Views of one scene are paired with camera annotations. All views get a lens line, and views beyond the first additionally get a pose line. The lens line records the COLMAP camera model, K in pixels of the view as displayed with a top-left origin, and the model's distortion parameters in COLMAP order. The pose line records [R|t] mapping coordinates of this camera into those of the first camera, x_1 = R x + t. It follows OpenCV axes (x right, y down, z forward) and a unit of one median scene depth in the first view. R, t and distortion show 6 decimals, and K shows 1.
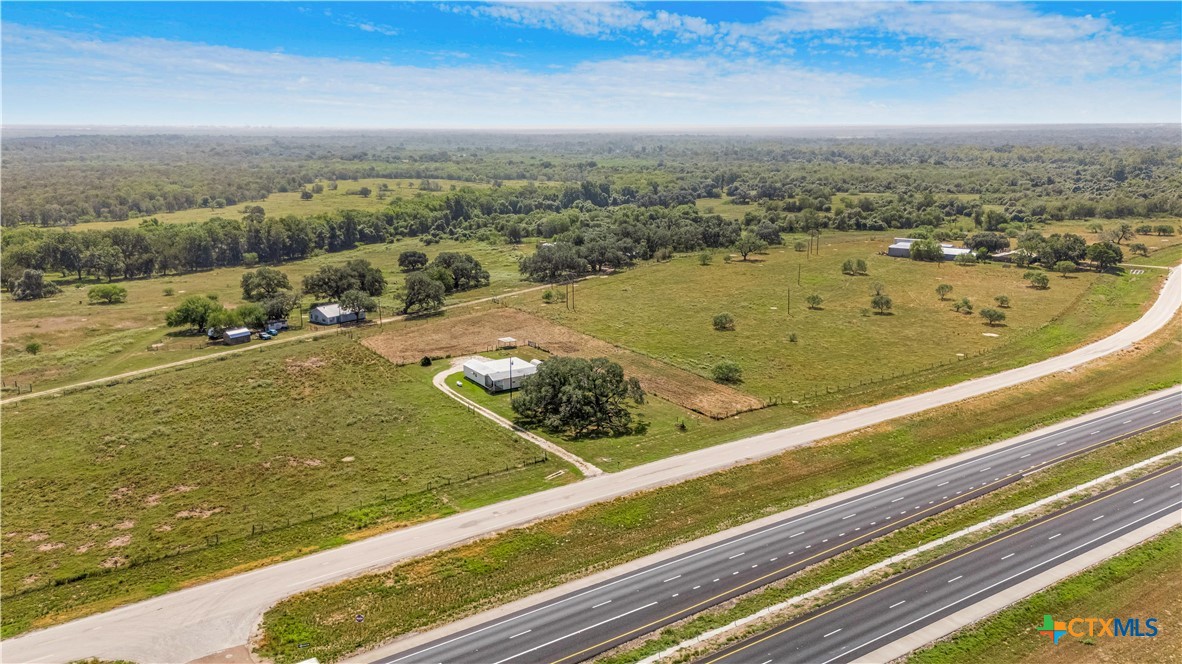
lens RADIAL K [[898.4, 0, 569.2], [0, 898.4, 333.1], [0, 0, 1]] dist [0.126151, -0.162947]
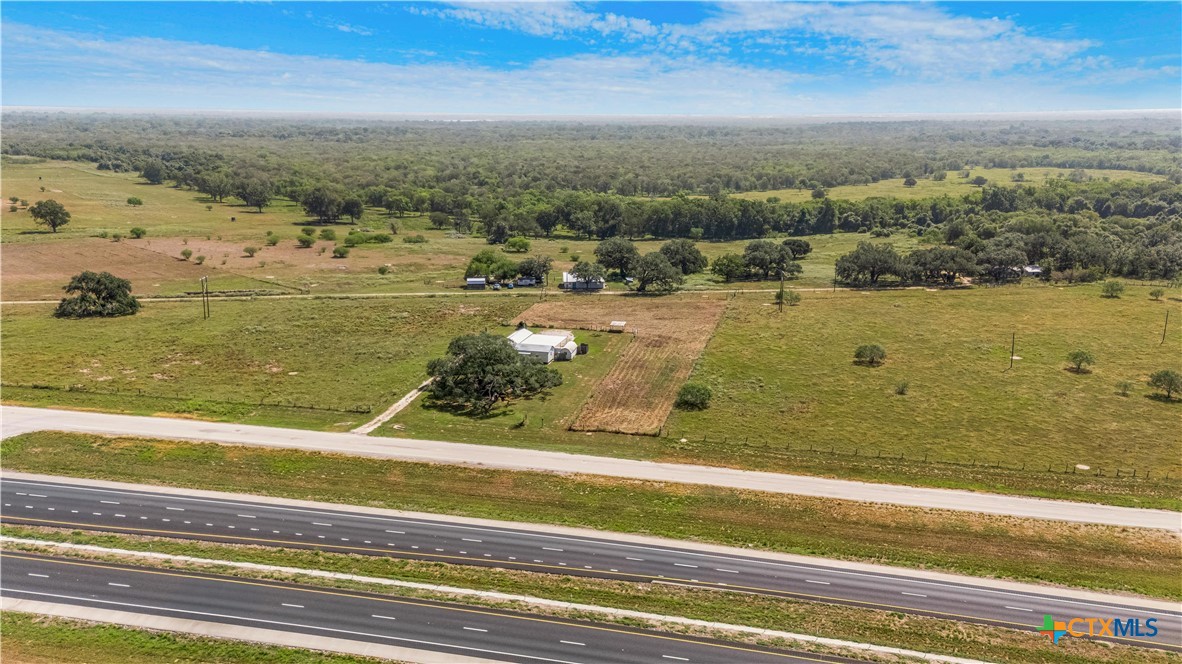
lens RADIAL K [[878.1, 0, 564.6], [0, 878.1, 333.4], [0, 0, 1]] dist [0.089601, -0.006059]
pose [[0.677305, 0.181930, -0.712853, 0.662863], [-0.168248, 0.981568, 0.090652, -0.068290], [0.716206, 0.058537, 0.695430, 0.315360]]
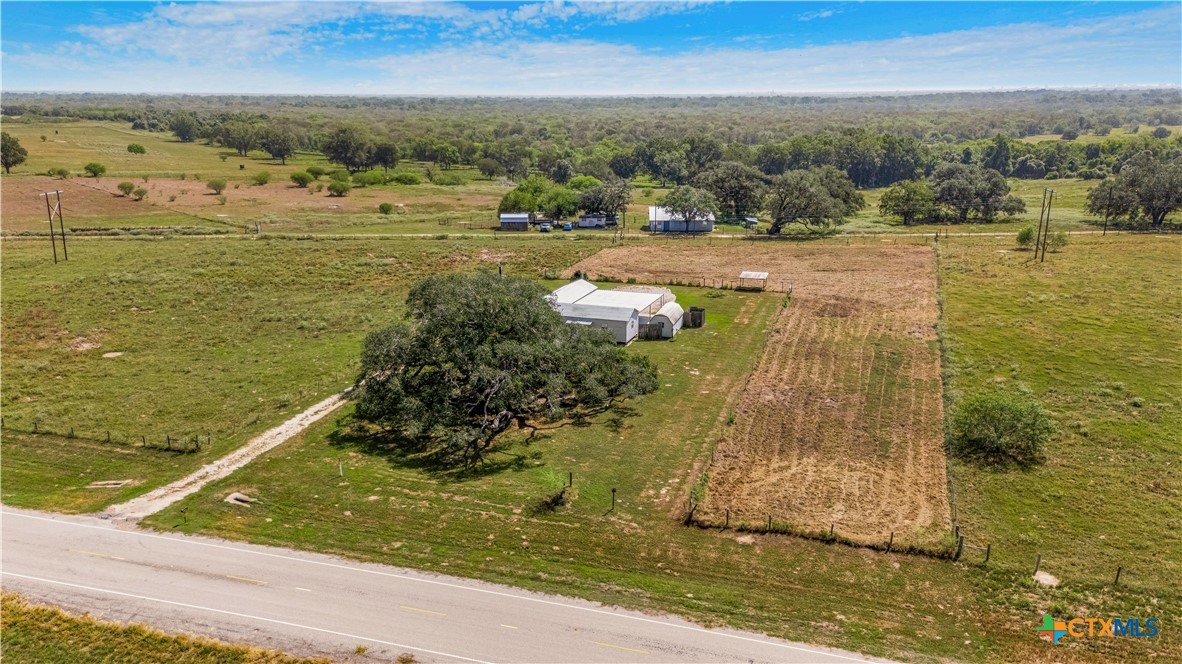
lens RADIAL K [[898.4, 0, 569.2], [0, 898.4, 333.1], [0, 0, 1]] dist [0.126151, -0.162947]
pose [[0.618486, 0.202560, -0.759239, 0.320759], [-0.175008, 0.977445, 0.118212, -0.003807], [0.766059, 0.059760, 0.639986, 0.636972]]
